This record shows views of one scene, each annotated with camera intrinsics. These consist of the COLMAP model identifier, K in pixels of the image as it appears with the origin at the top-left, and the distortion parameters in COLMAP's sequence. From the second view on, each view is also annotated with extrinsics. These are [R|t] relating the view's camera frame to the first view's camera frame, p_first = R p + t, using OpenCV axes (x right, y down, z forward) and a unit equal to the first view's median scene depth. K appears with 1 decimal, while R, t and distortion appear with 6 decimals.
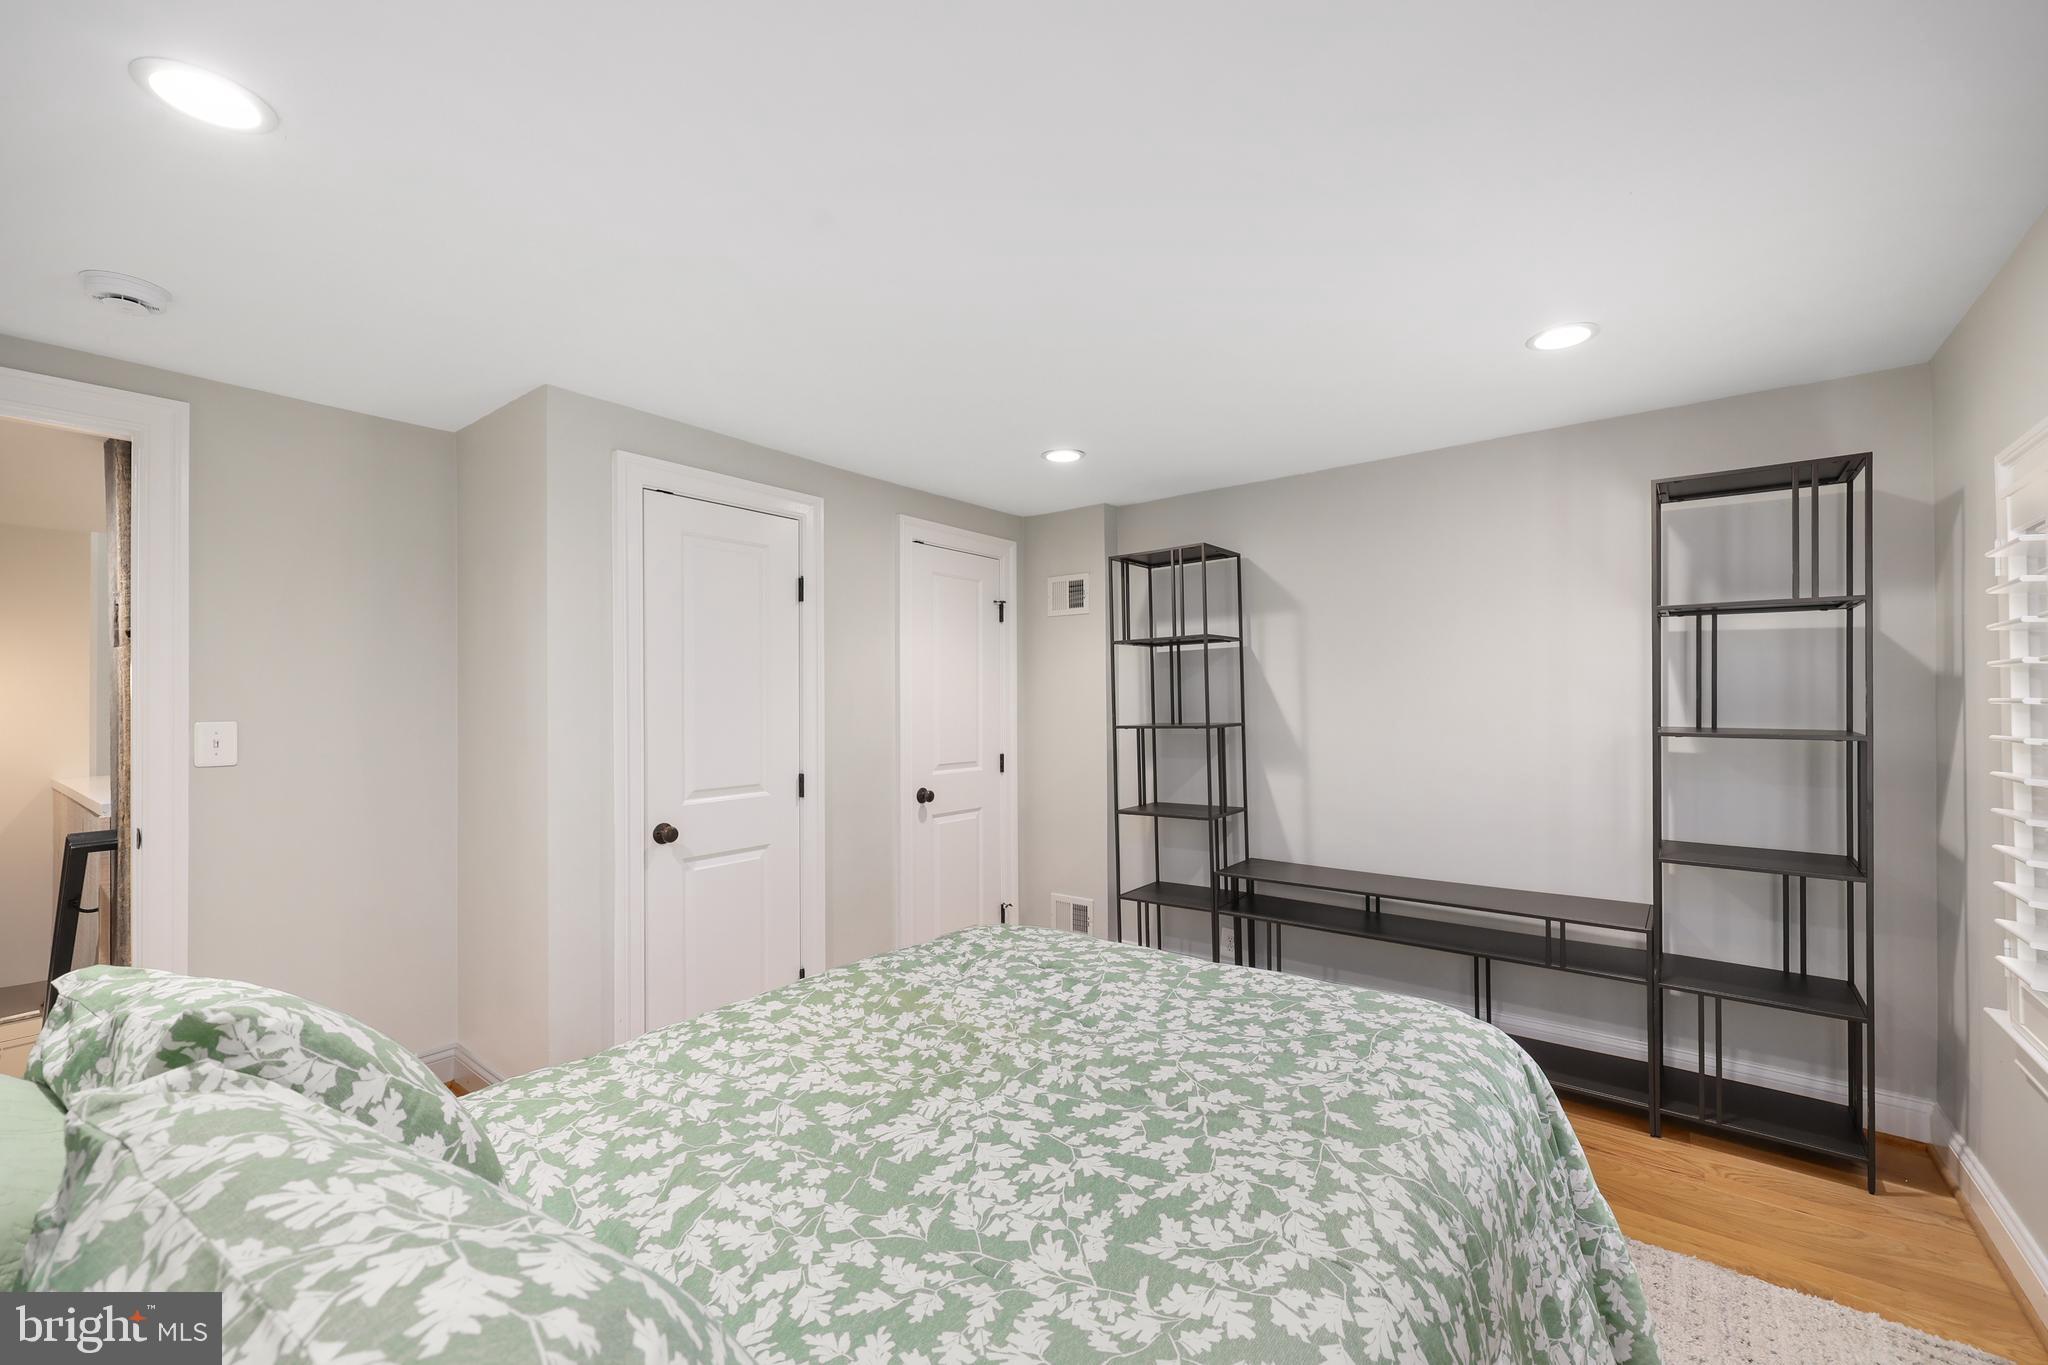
lens RADIAL K [[837.2, 0, 1028.1], [0, 837.2, 677.4], [0, 0, 1]] dist [-0.000048, 0.000037]
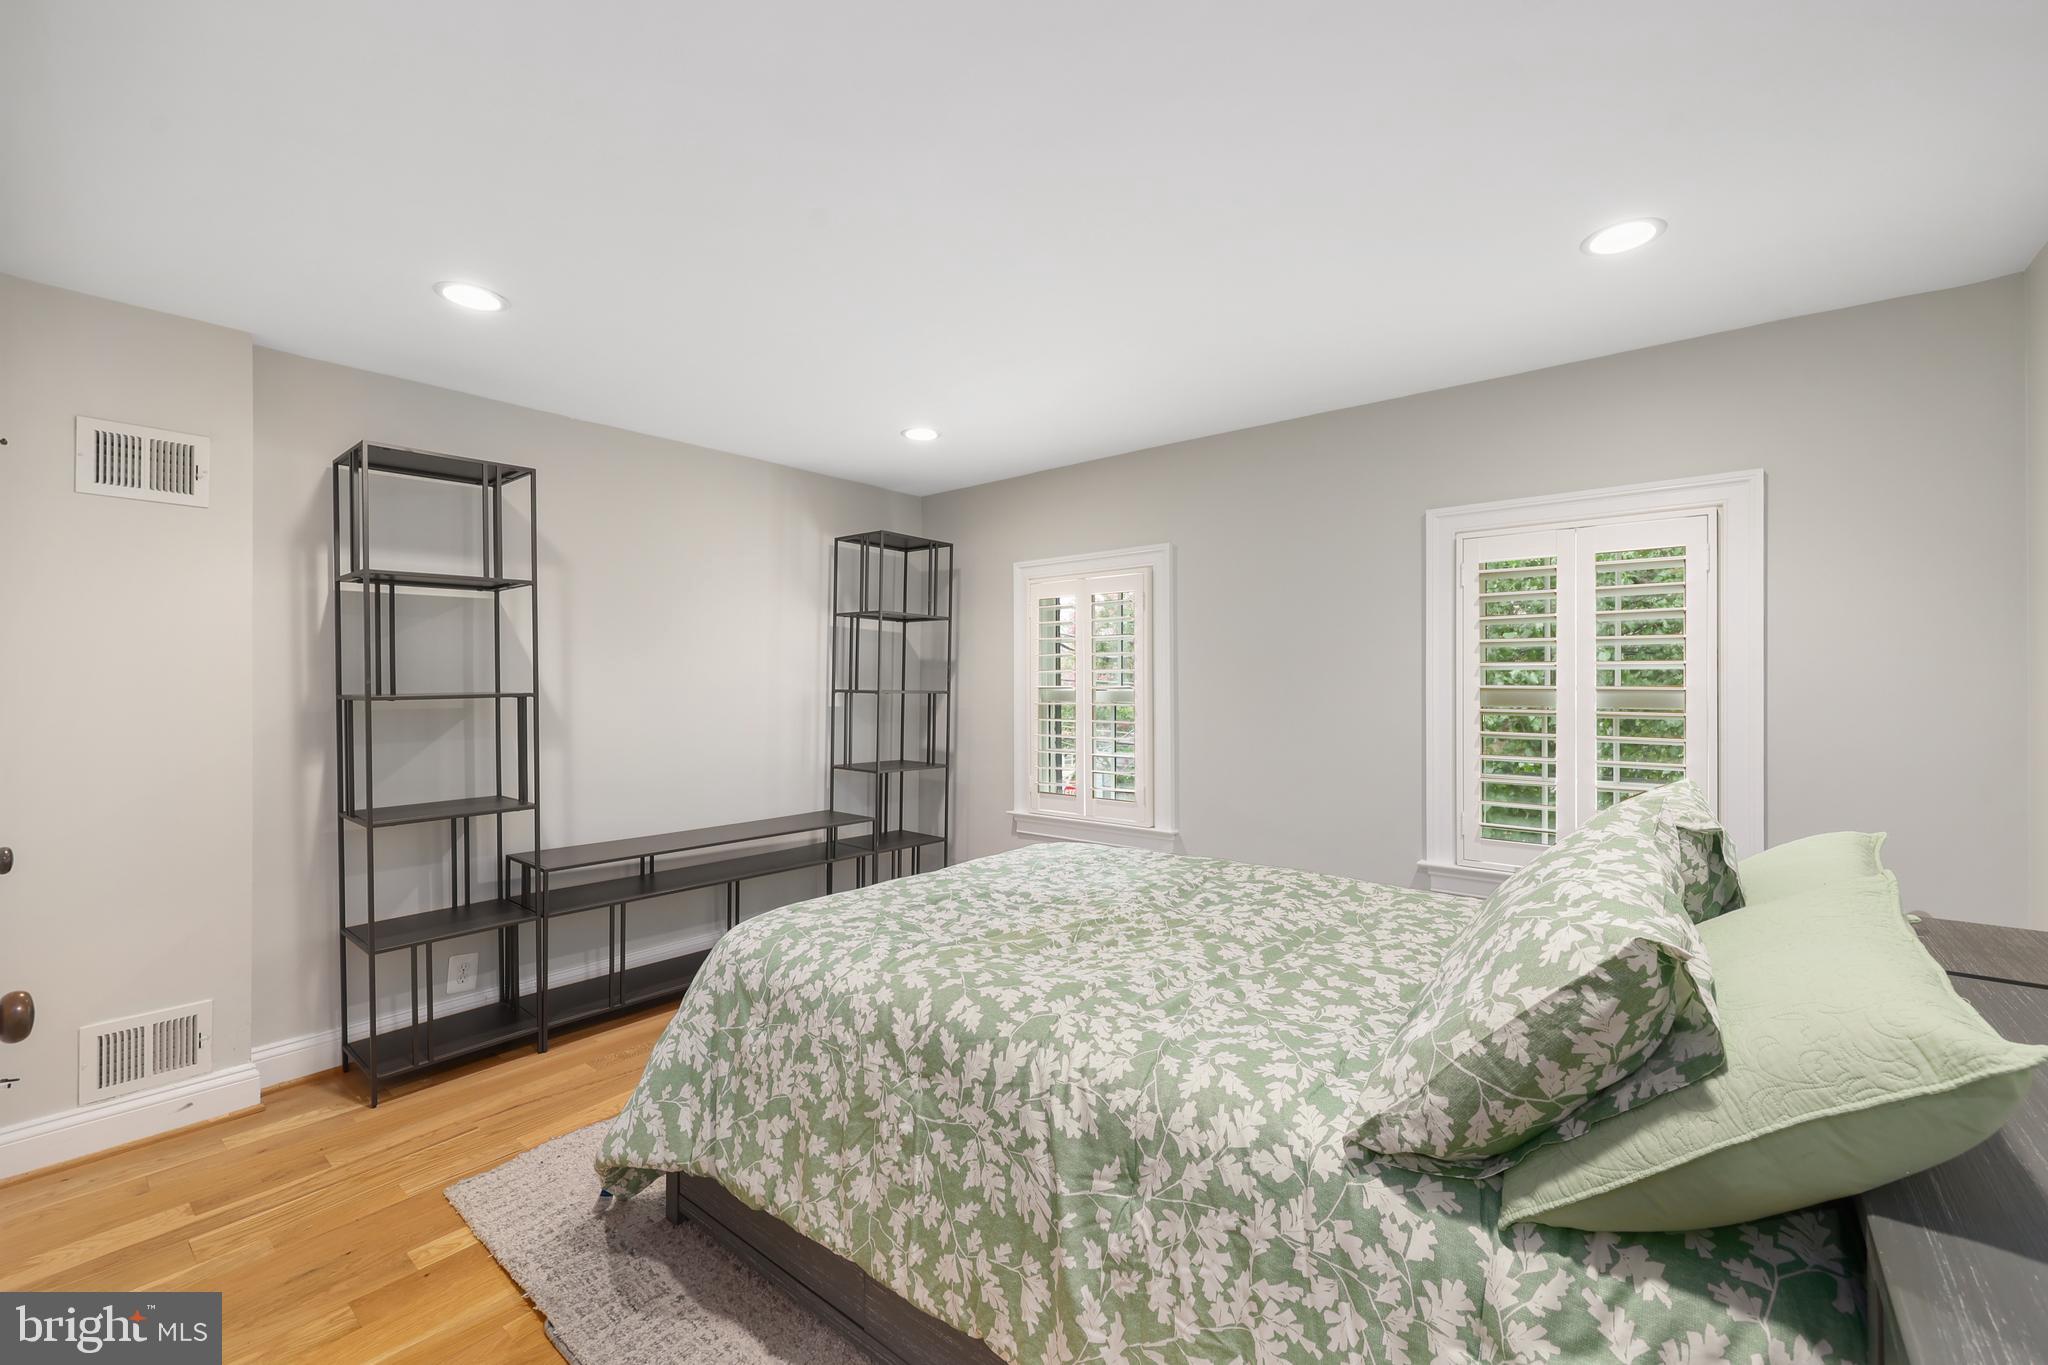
lens RADIAL K [[837.2, 0, 1028.1], [0, 837.2, 677.4], [0, 0, 1]] dist [-0.000048, 0.000037]
pose [[0.037500, 0.010703, 0.999239, -0.785252], [-0.030578, 0.999487, -0.009558, 0.046202], [-0.998829, -0.030196, 0.037808, 0.630444]]
